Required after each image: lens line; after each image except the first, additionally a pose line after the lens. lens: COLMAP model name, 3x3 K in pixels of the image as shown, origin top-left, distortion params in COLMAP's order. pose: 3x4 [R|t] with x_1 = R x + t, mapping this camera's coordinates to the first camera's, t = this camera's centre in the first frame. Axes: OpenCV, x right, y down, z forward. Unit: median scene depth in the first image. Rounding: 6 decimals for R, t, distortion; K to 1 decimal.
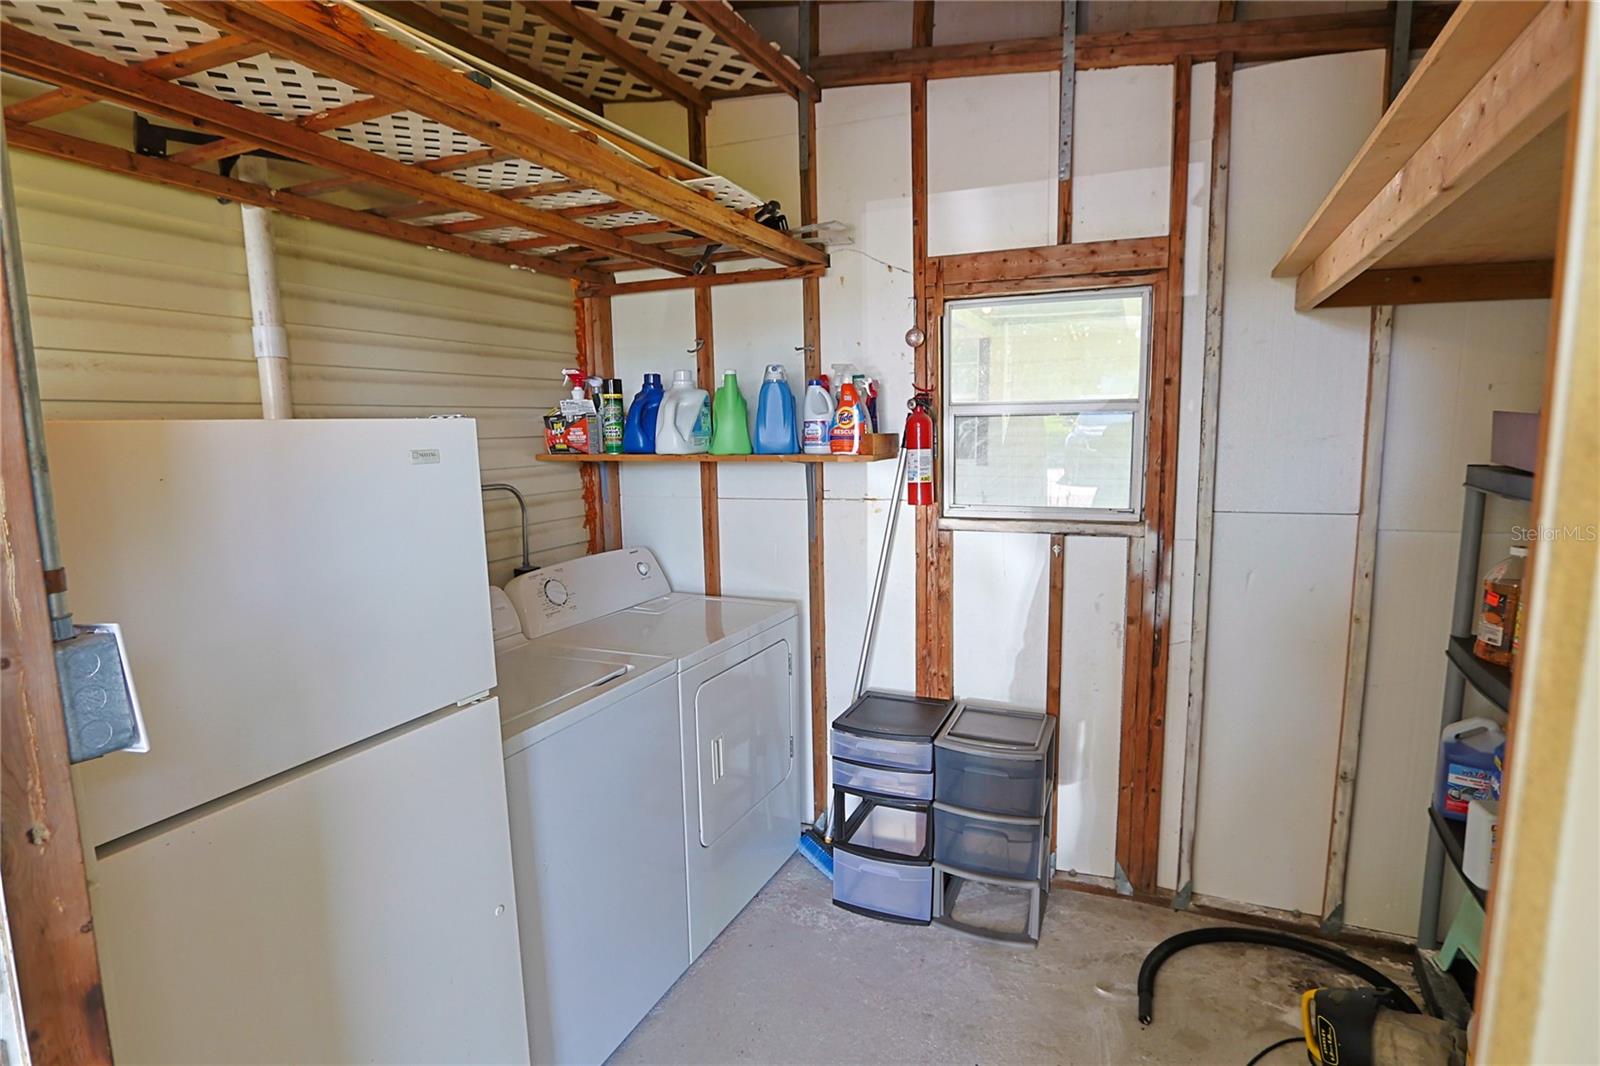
lens RADIAL K [[814.5, 0, 801.6], [0, 814.5, 540.9], [0, 0, 1]] dist [-0.020969, 0.003614]
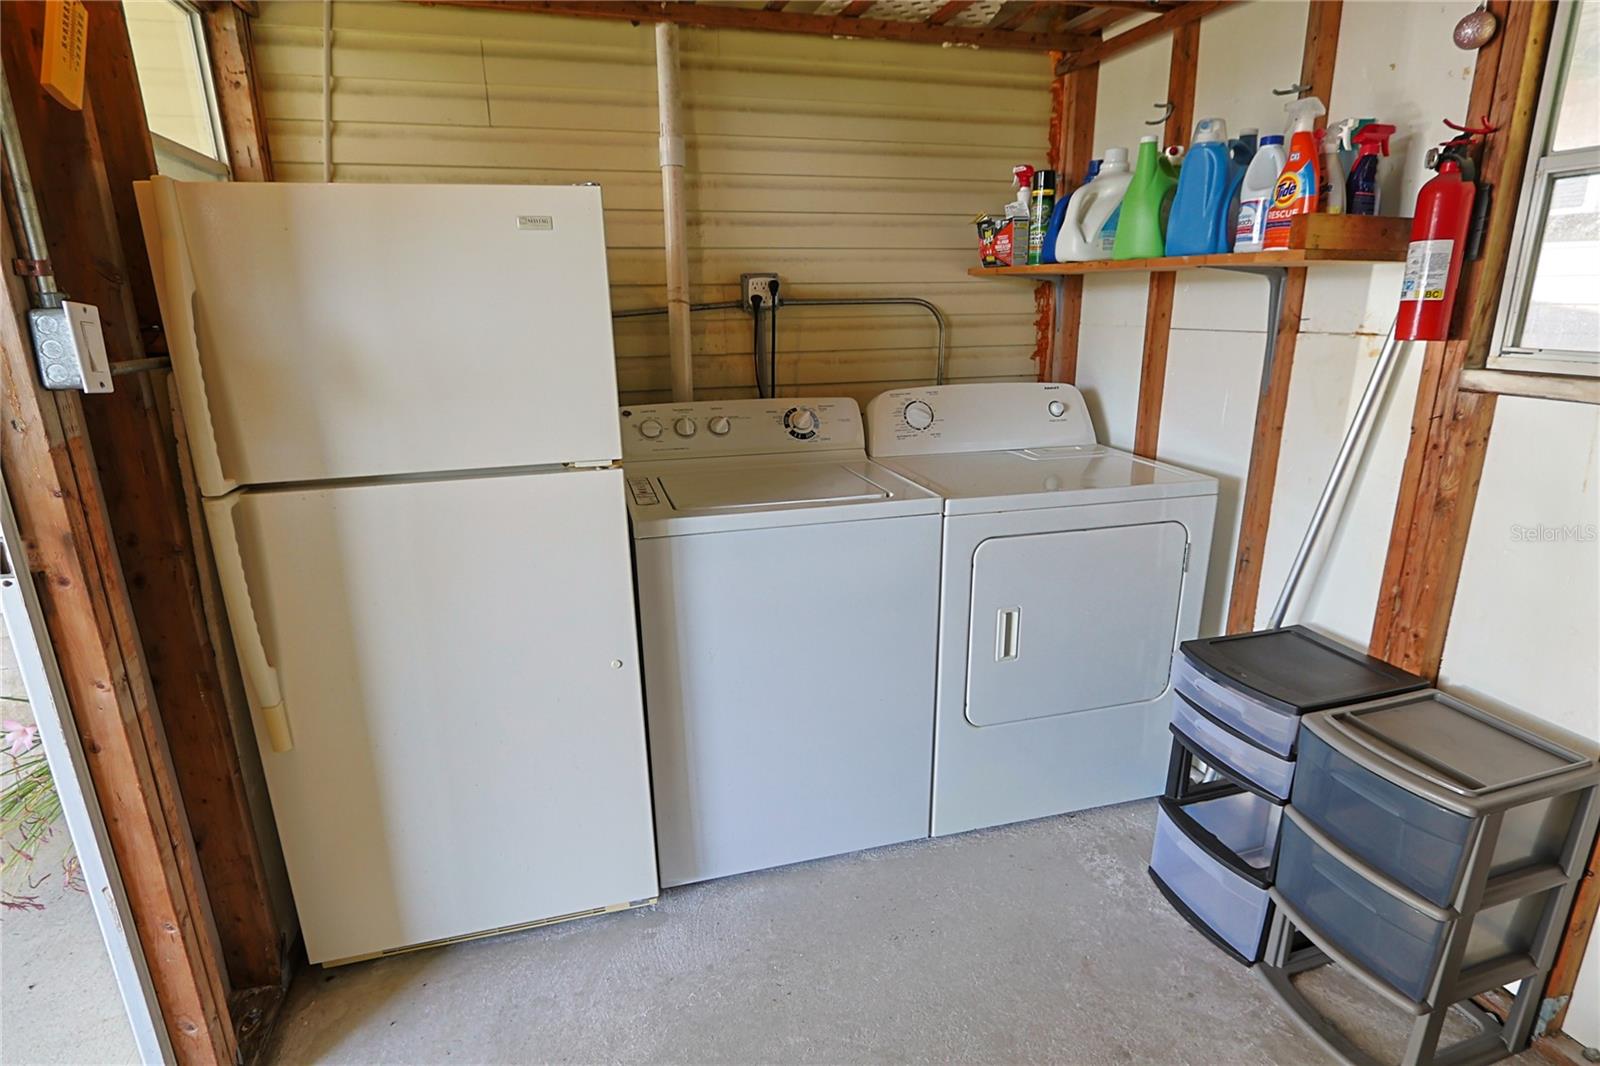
lens RADIAL K [[814.5, 0, 801.6], [0, 814.5, 540.9], [0, 0, 1]] dist [-0.020969, 0.003614]
pose [[0.637783, 0.228334, -0.735593, 0.302452], [-0.106387, 0.972009, 0.209478, 0.019984], [0.762833, -0.055344, 0.644222, 0.264640]]
